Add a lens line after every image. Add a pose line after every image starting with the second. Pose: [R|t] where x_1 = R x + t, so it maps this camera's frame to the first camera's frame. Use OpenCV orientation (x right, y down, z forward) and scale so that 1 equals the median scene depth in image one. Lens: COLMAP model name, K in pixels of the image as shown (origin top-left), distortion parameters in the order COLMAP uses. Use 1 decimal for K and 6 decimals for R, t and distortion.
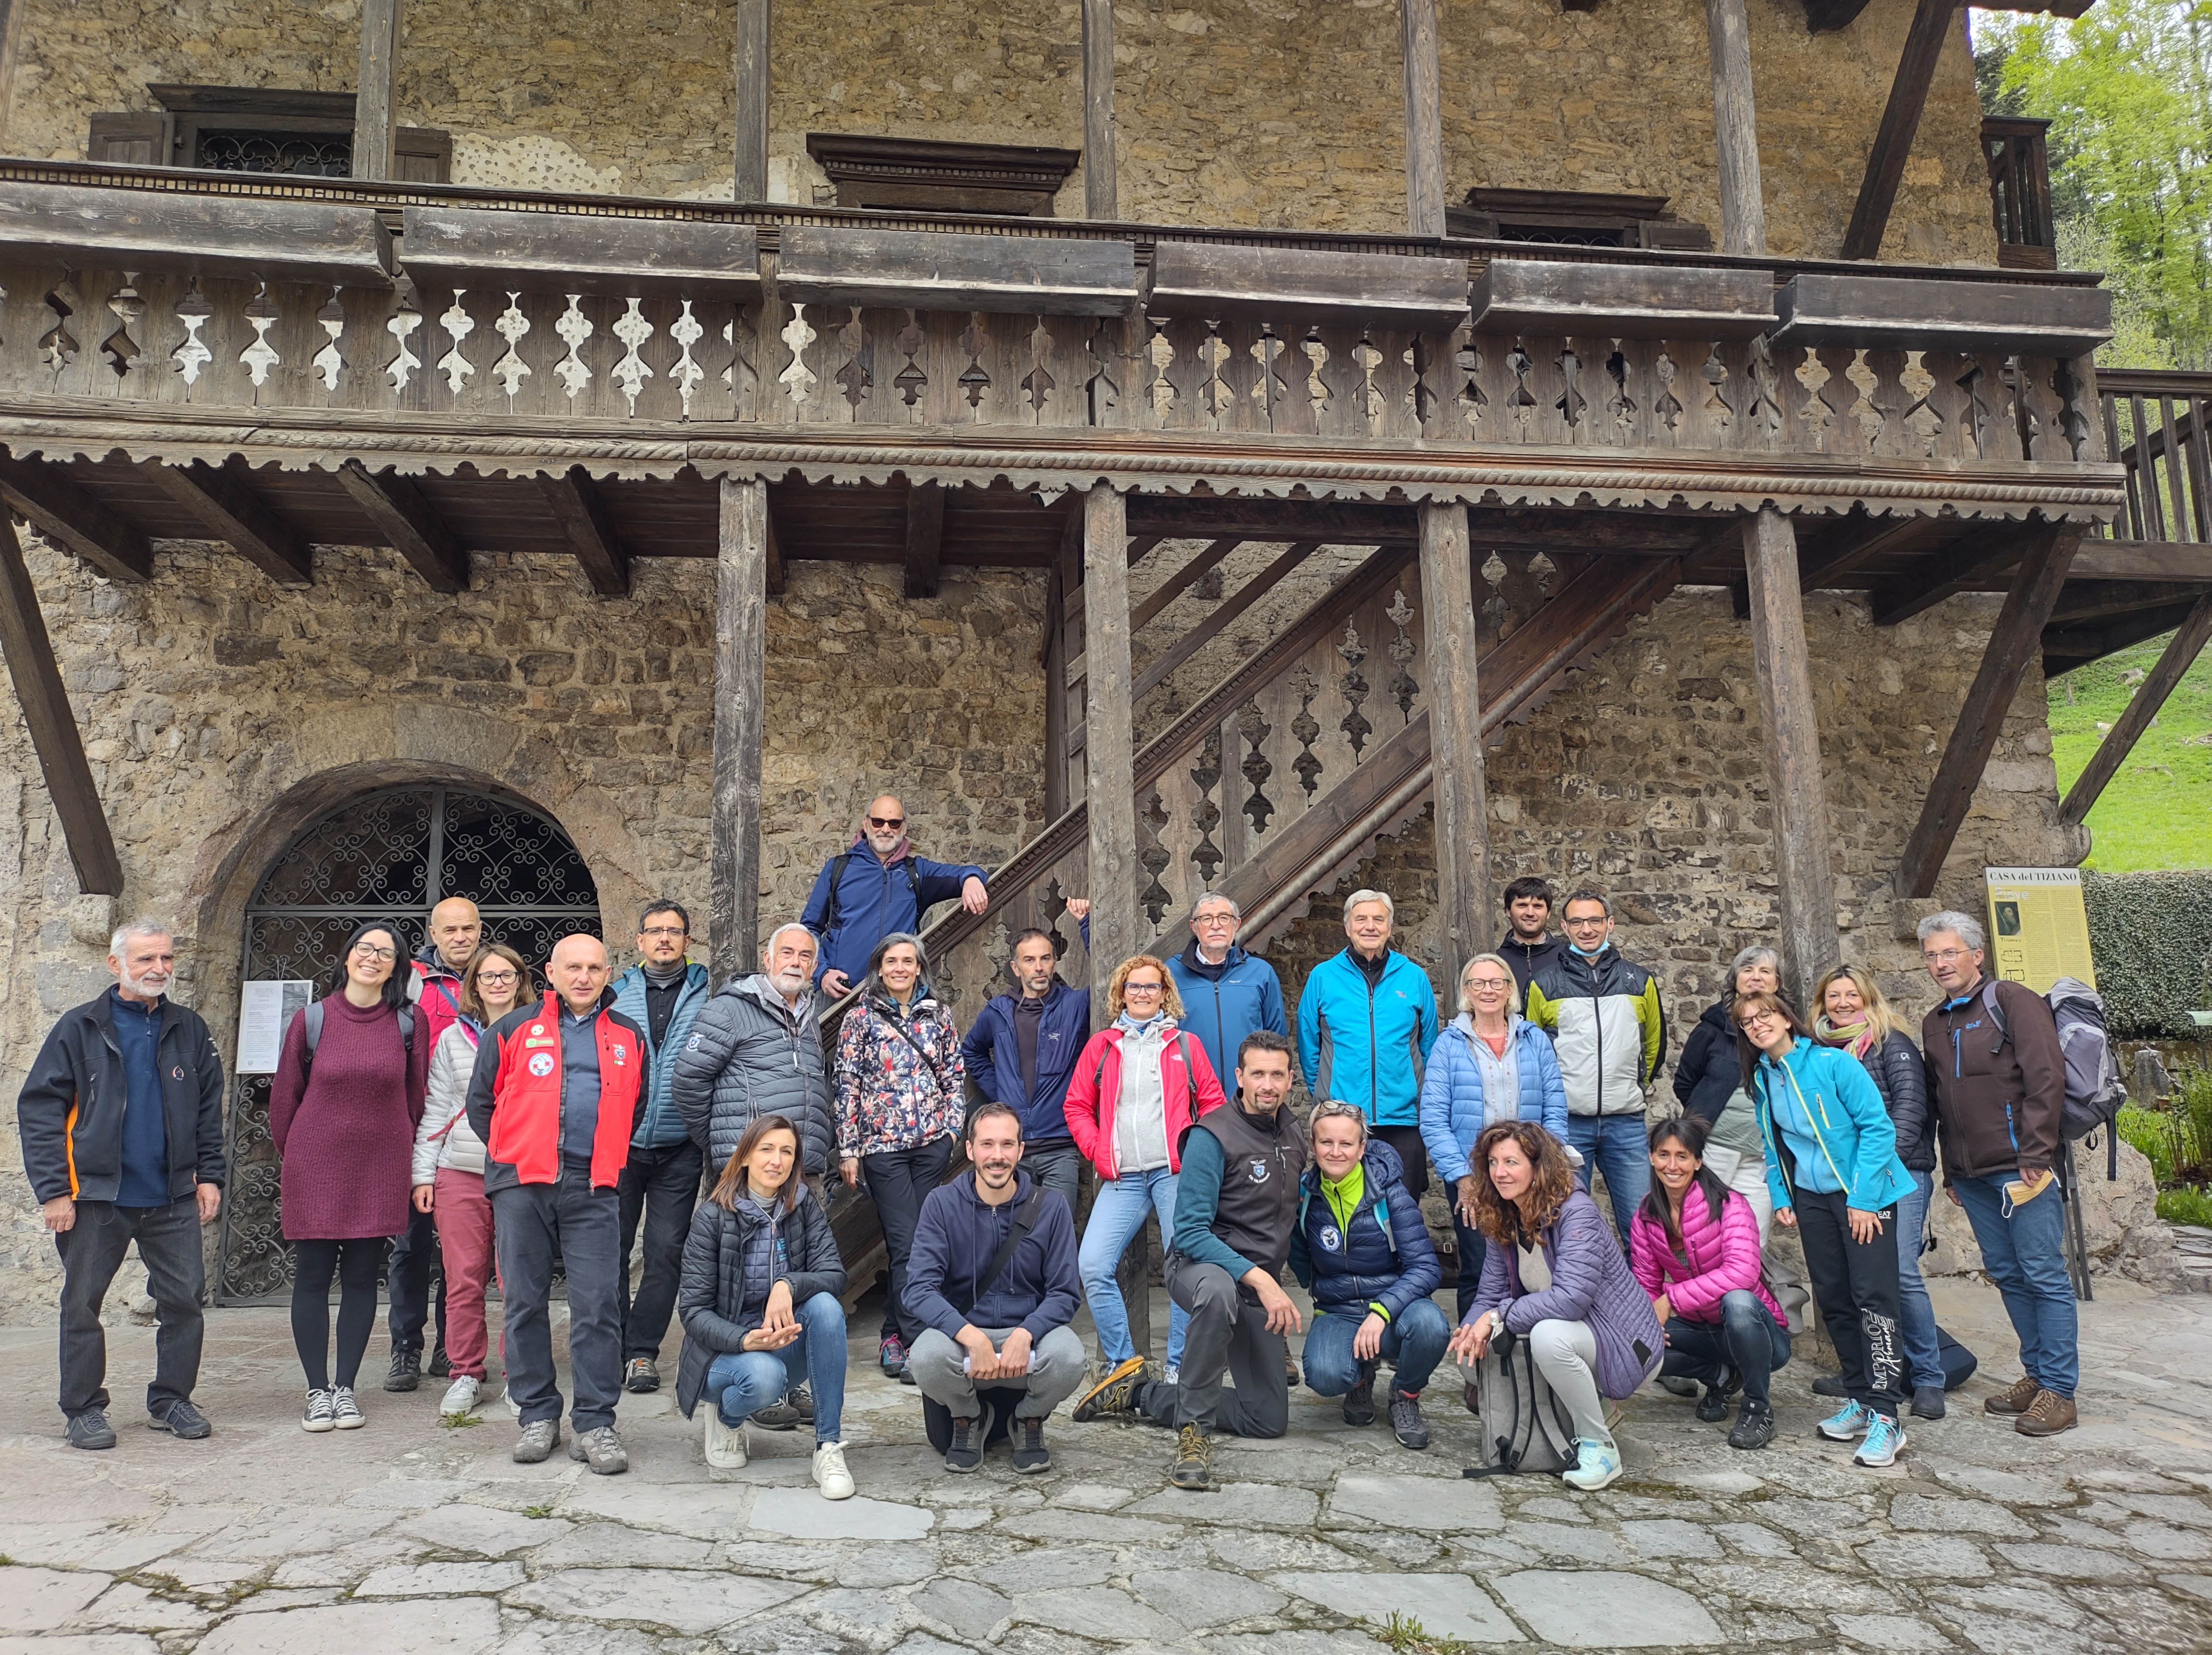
lens RADIAL K [[1727.4, 0, 1106.0], [0, 1727.4, 827.5], [0, 0, 1]] dist [0.090557, -0.122753]
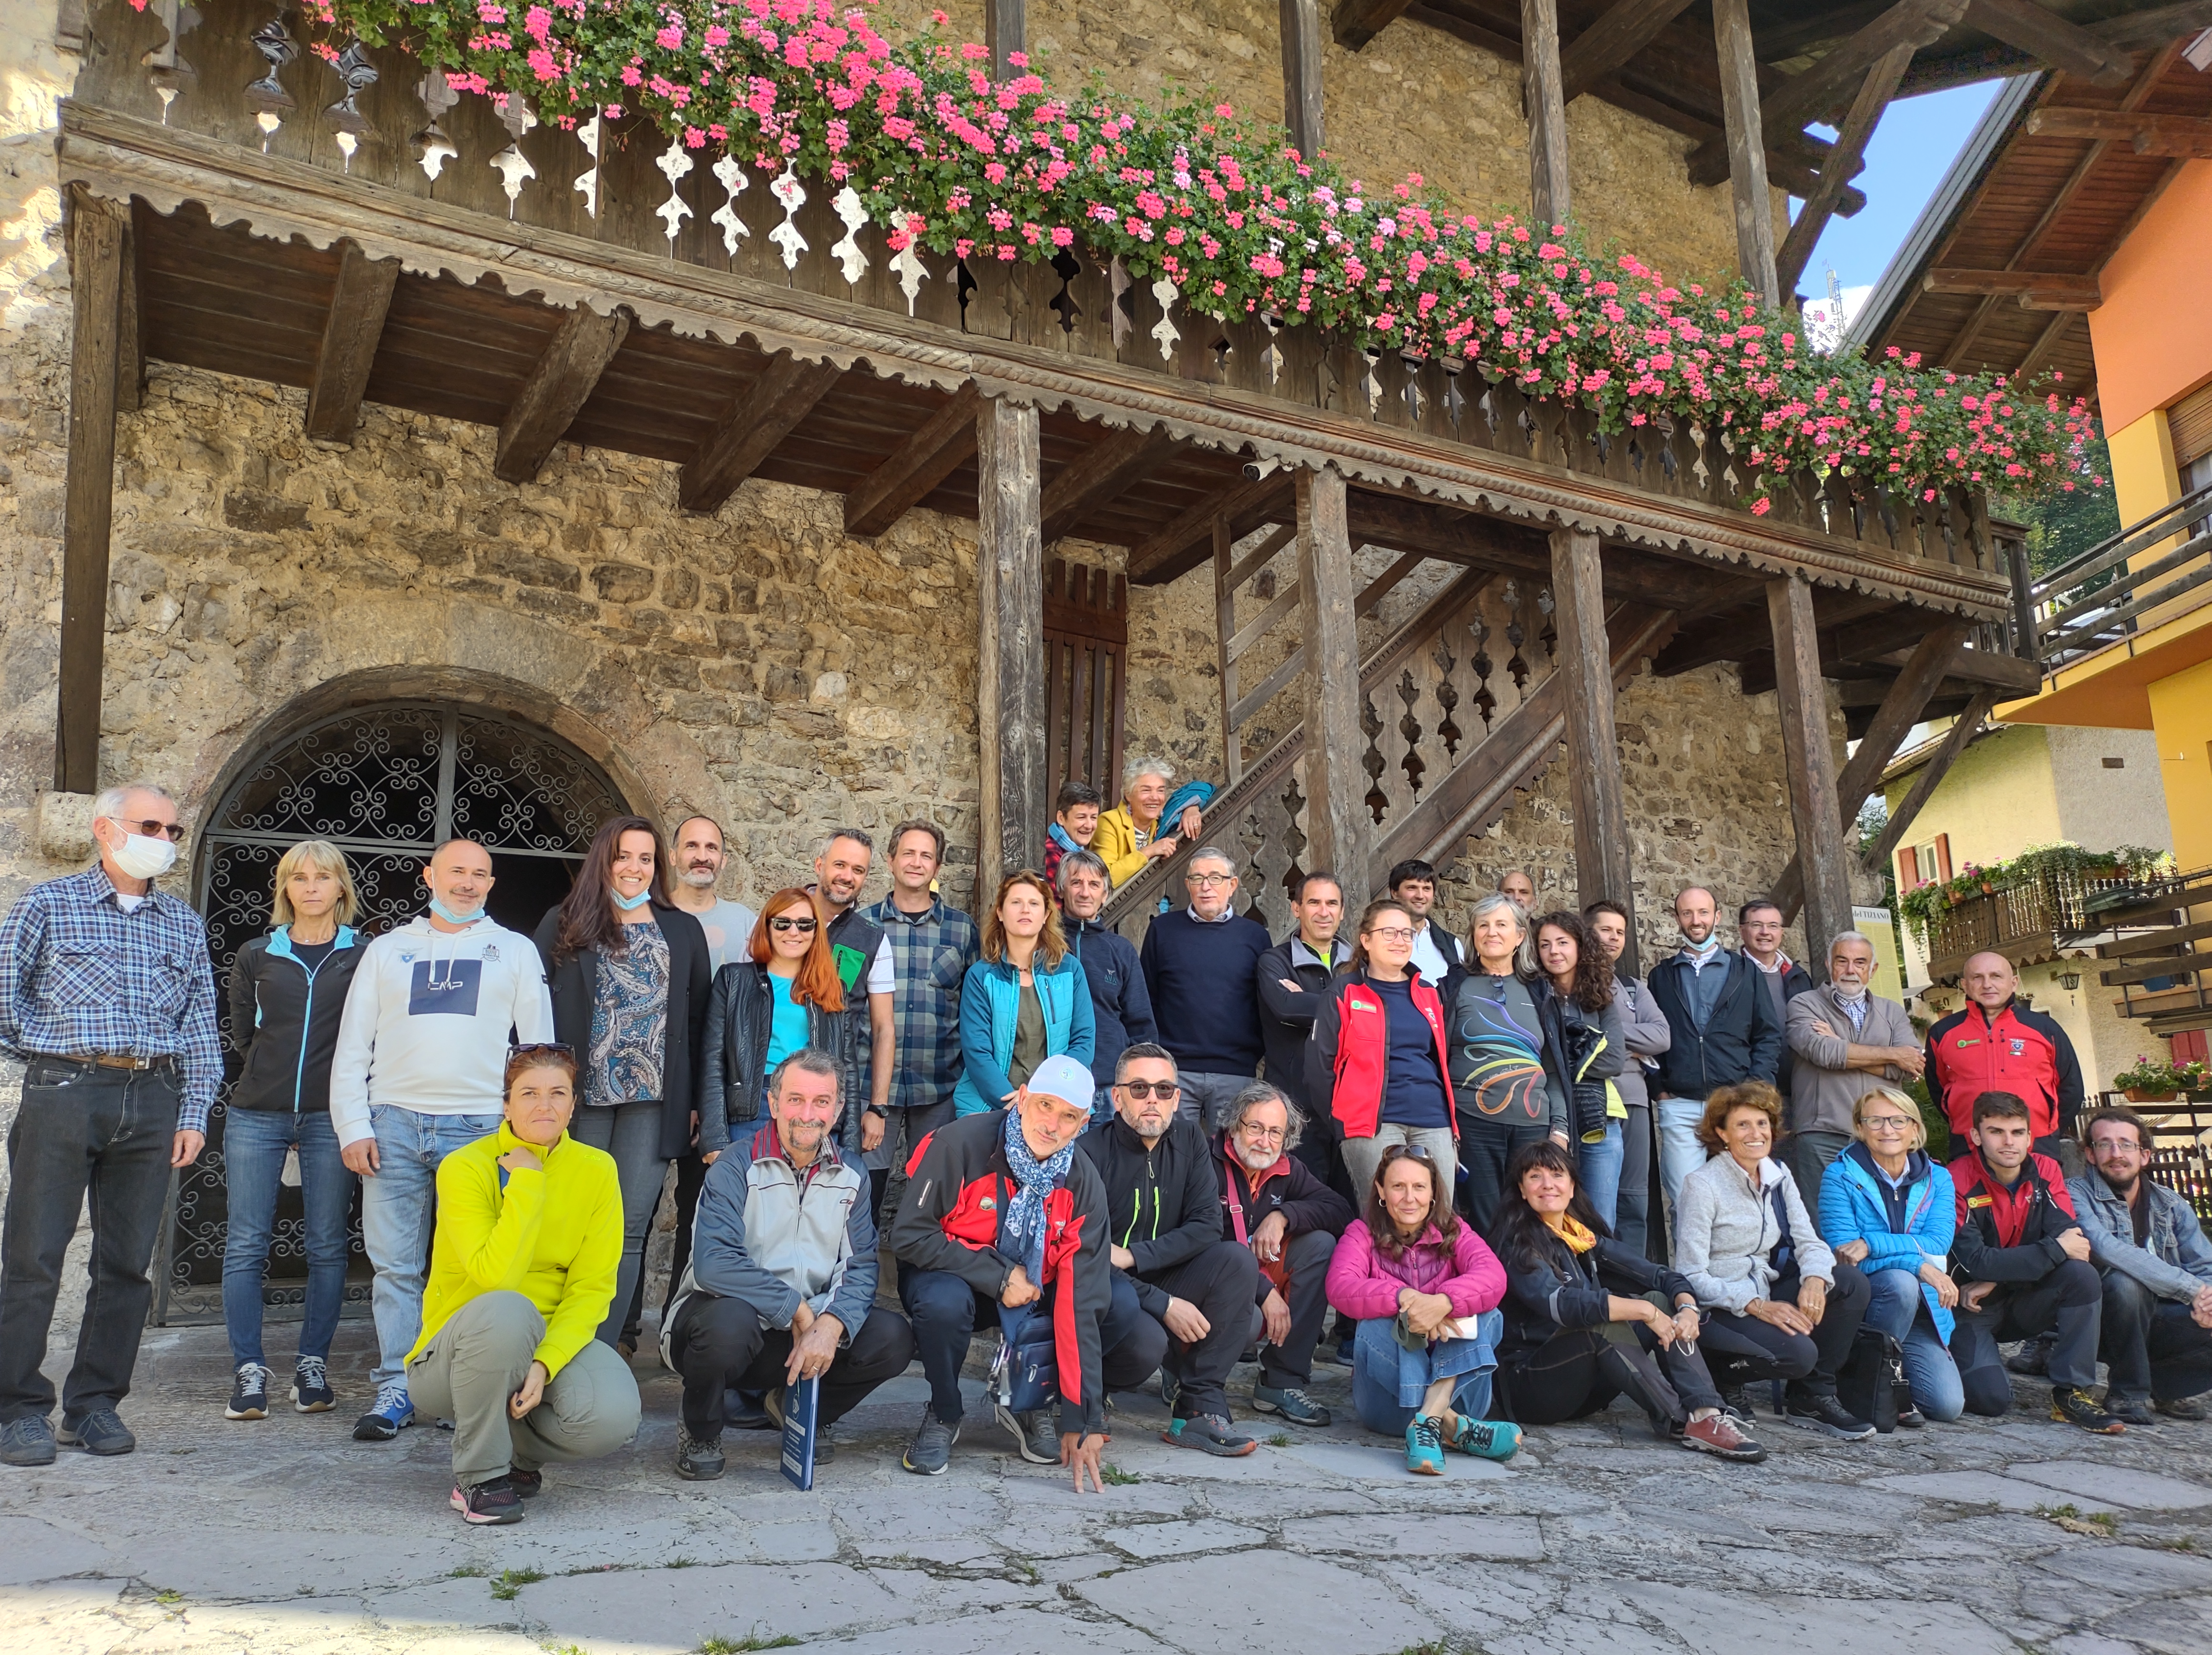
lens RADIAL K [[1727.4, 0, 1106.0], [0, 1727.4, 827.5], [0, 0, 1]] dist [0.090557, -0.122753]
pose [[0.922939, 0.073425, 0.377879, -0.424223], [-0.059185, 0.997035, -0.049179, 0.061422], [-0.380370, 0.023024, 0.924548, 0.097214]]
